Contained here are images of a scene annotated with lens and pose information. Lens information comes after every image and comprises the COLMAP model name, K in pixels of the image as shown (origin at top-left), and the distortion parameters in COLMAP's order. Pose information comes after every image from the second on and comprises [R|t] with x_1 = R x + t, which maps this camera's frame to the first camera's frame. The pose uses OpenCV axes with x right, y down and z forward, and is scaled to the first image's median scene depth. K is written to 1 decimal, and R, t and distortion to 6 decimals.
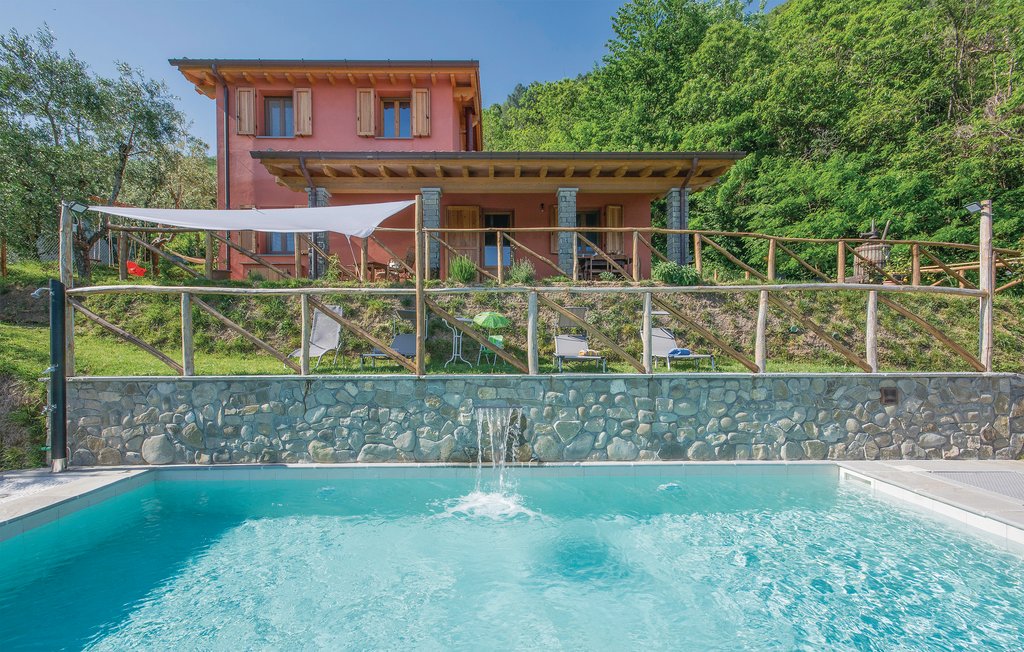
lens RADIAL K [[466.2, 0, 500.3], [0, 466.2, 339.2], [0, 0, 1]] dist [0.011533, 0.000313]
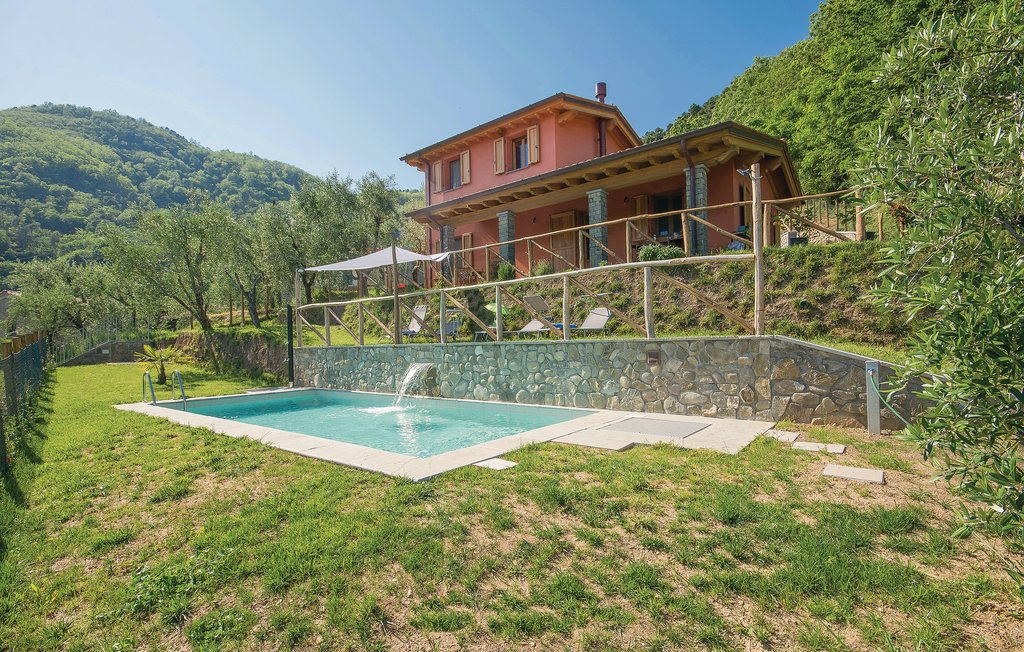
lens RADIAL K [[501.0, 0, 512.6], [0, 501.0, 327.9], [0, 0, 1]] dist [-0.004964, -0.000040]
pose [[0.768236, -0.032752, -0.639328, 1.351045], [0.029964, 0.999435, -0.015194, 0.056510], [0.639465, -0.007484, 0.768784, -0.161927]]
